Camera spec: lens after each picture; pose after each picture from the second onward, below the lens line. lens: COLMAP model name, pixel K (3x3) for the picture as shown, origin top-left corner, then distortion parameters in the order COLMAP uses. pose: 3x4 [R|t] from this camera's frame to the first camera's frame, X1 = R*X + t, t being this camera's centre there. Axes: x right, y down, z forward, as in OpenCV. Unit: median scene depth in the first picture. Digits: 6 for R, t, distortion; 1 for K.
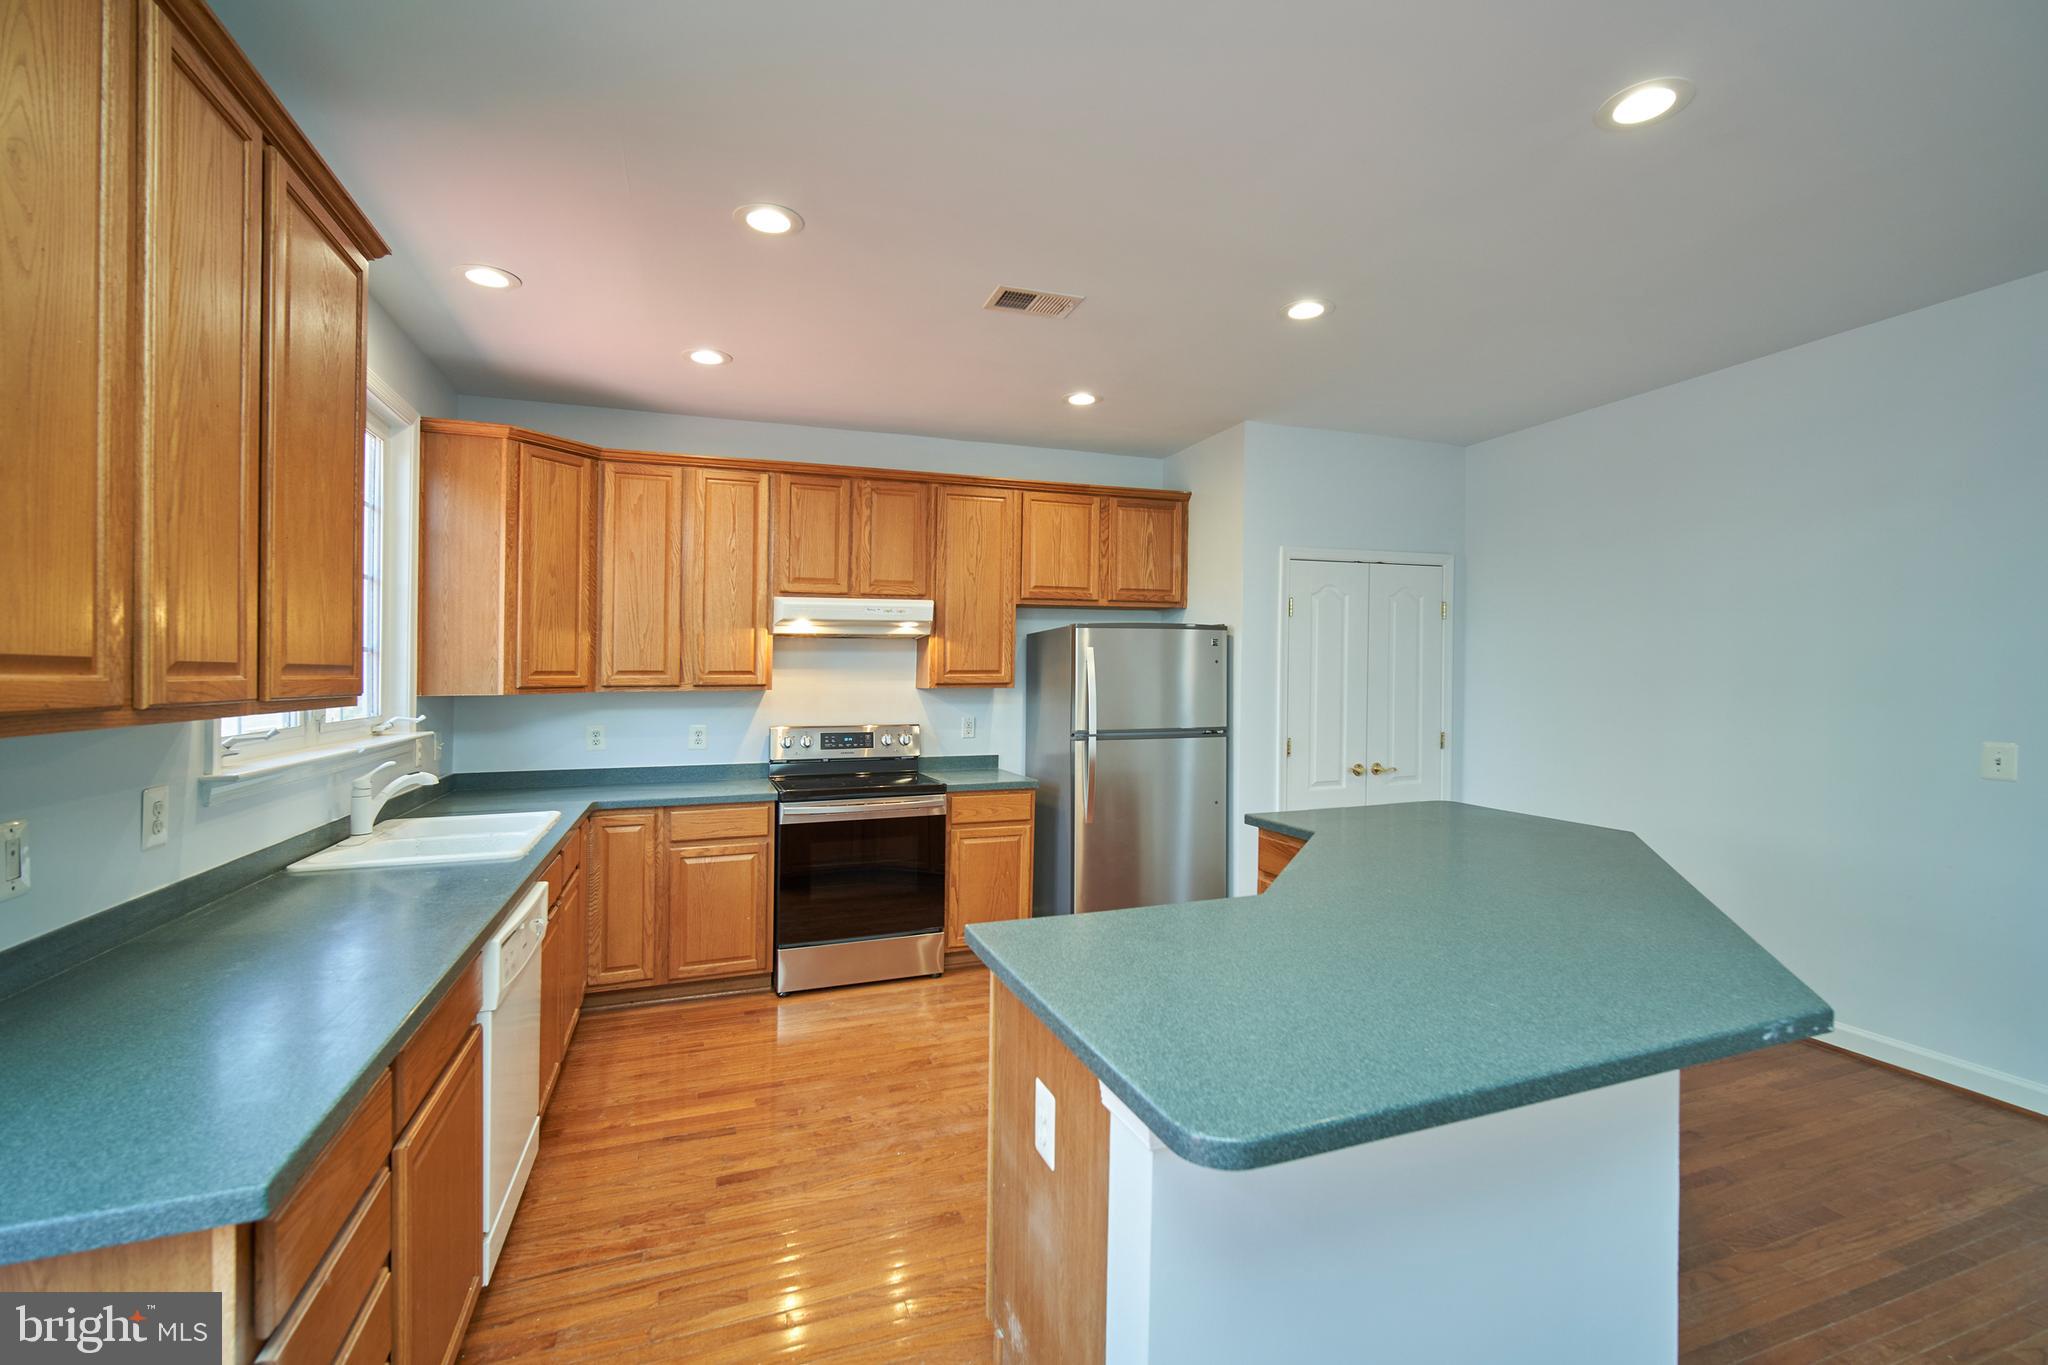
lens RADIAL K [[896.2, 0, 1040.2], [0, 896.2, 690.1], [0, 0, 1]] dist [-0.015988, 0.003127]
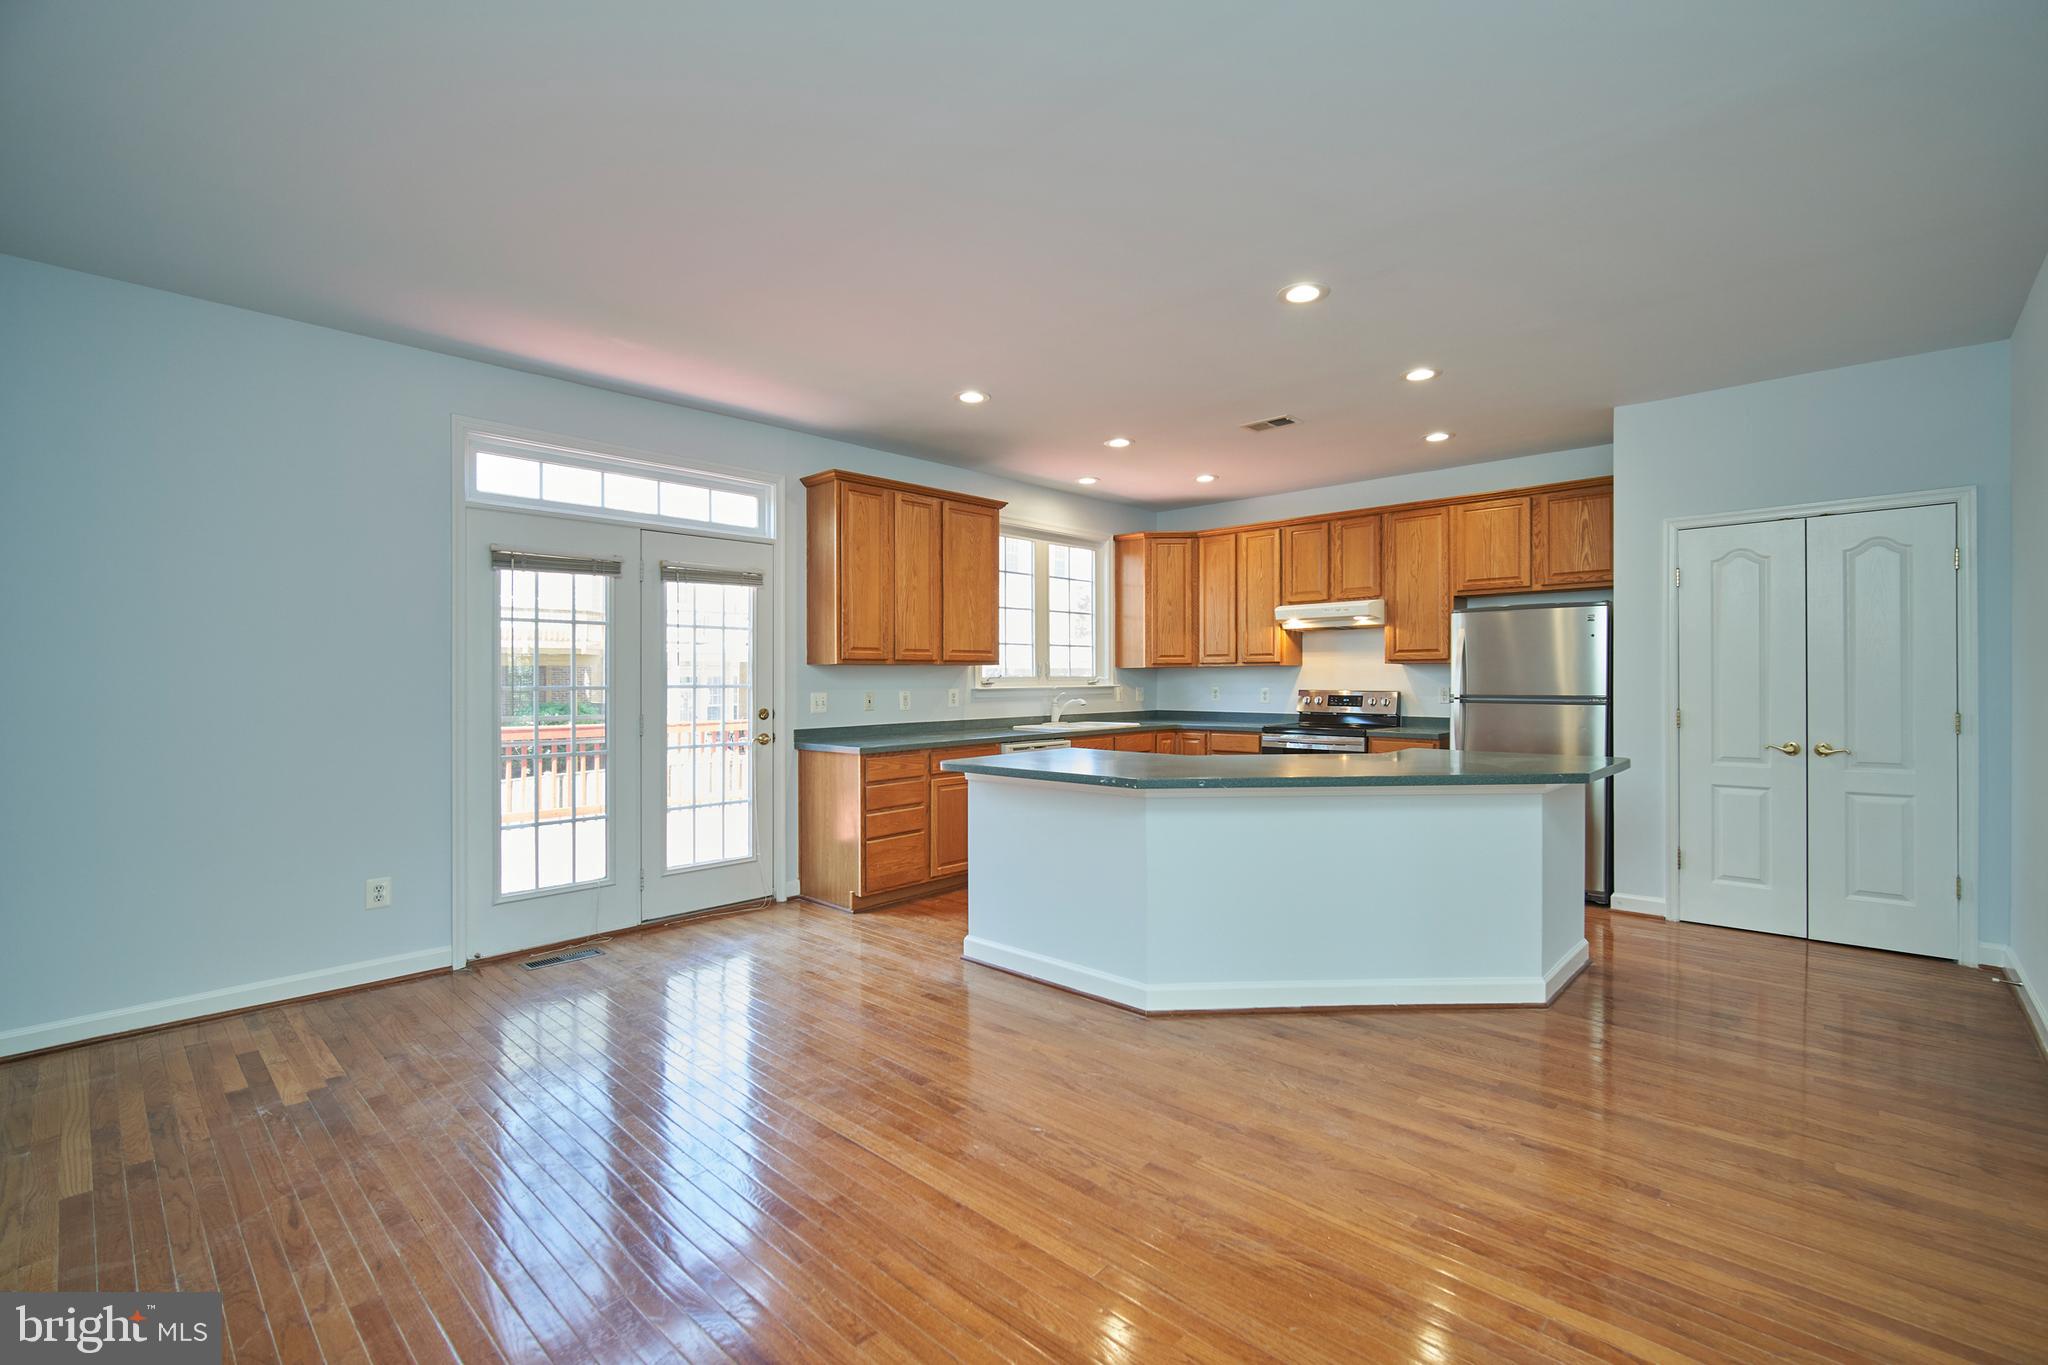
lens RADIAL K [[896.2, 0, 1037.3], [0, 896.2, 680.5], [0, 0, 1]] dist [-0.015988, 0.003127]
pose [[0.450886, 0.002998, -0.892577, 0.901501], [-0.011702, 0.999928, -0.002553, 0.035761], [0.892505, 0.011596, 0.450889, -0.094948]]
